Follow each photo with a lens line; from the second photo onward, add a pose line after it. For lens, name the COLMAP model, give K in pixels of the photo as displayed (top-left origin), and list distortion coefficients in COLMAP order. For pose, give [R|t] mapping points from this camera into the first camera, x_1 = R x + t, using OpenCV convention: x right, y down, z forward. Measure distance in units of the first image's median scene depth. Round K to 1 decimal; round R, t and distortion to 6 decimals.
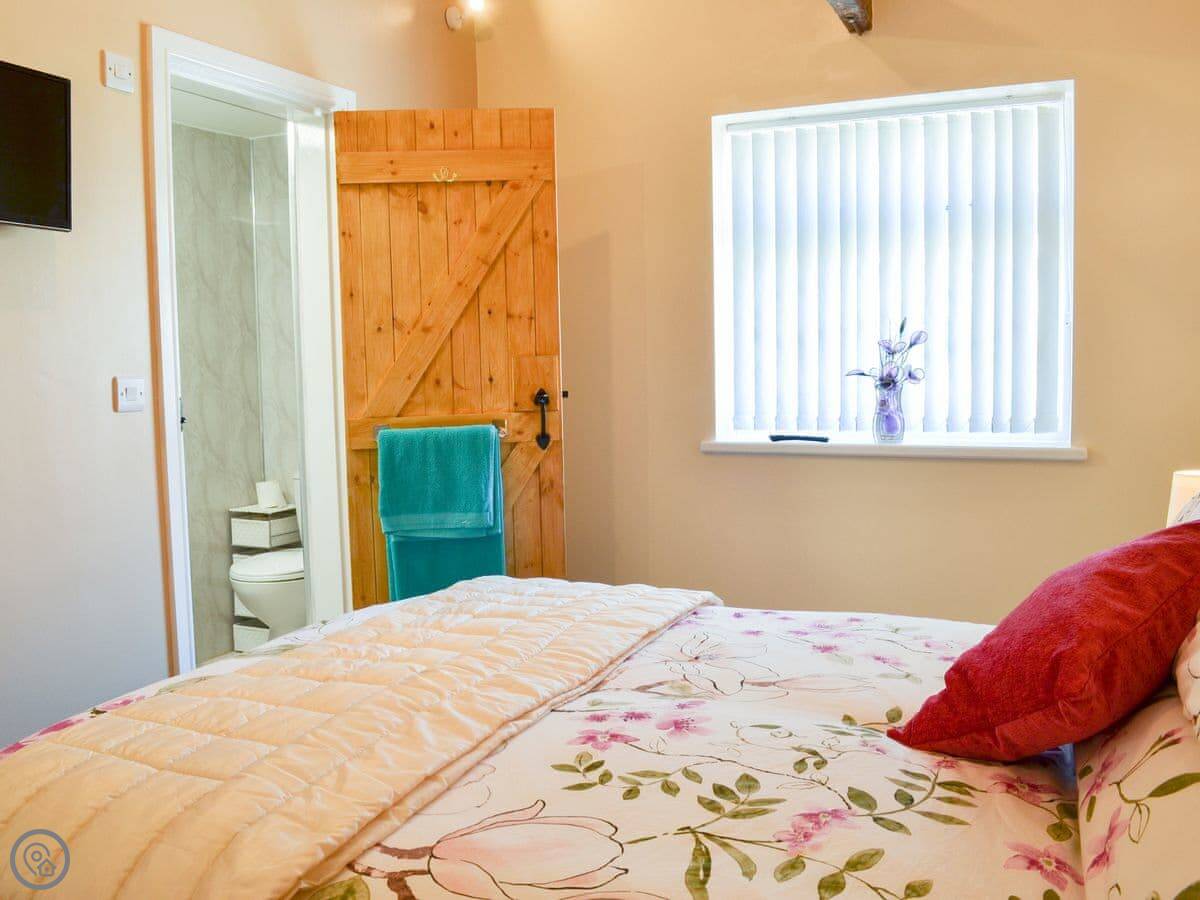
lens RADIAL K [[1154.8, 0, 600.0], [0, 1154.8, 450.0], [0, 0, 1]] dist [-0.081559, 0.002698]
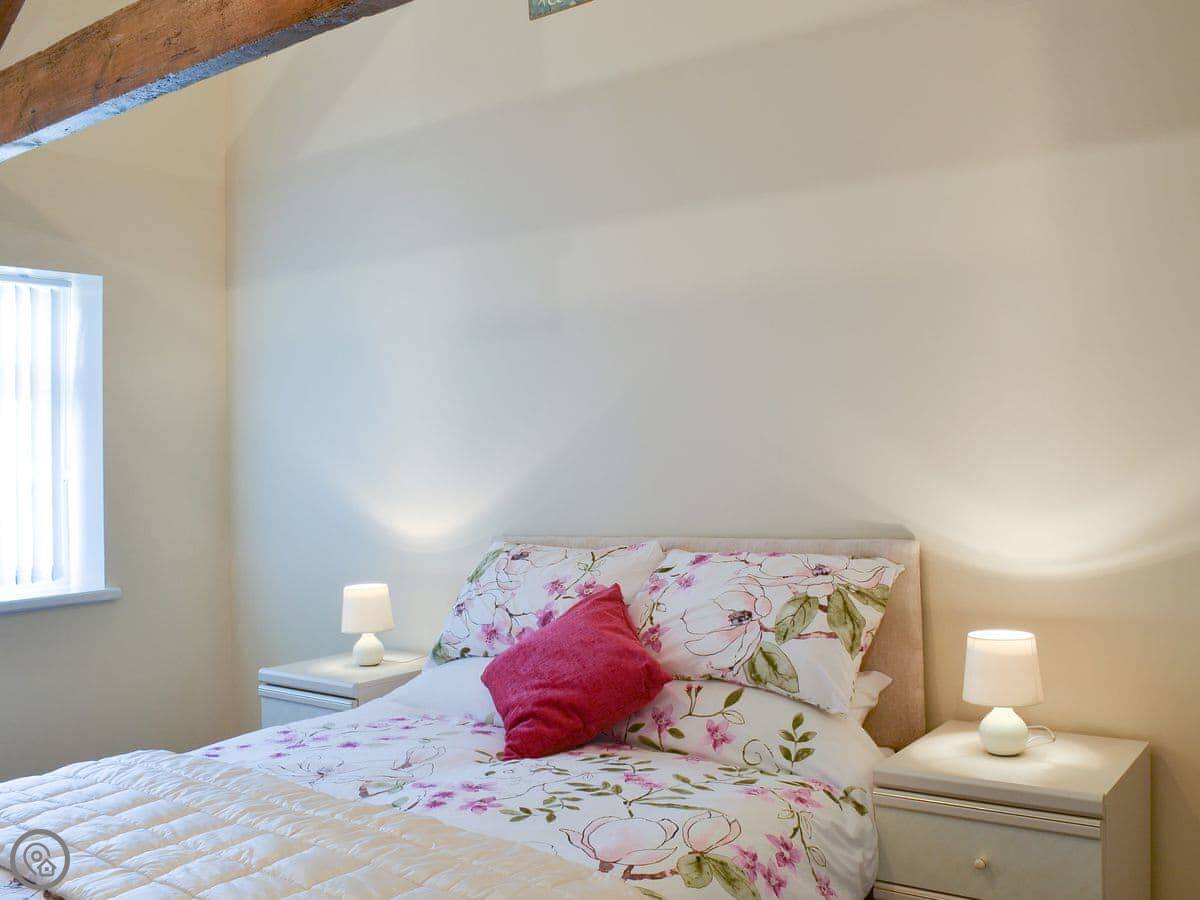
lens RADIAL K [[1154.8, 0, 600.0], [0, 1154.8, 450.0], [0, 0, 1]] dist [-0.081559, 0.002698]
pose [[0.115113, 0.045240, 0.992322, -0.683886], [0.092778, 0.994106, -0.056084, -0.031815], [-0.989010, 0.098521, 0.110237, 0.367426]]
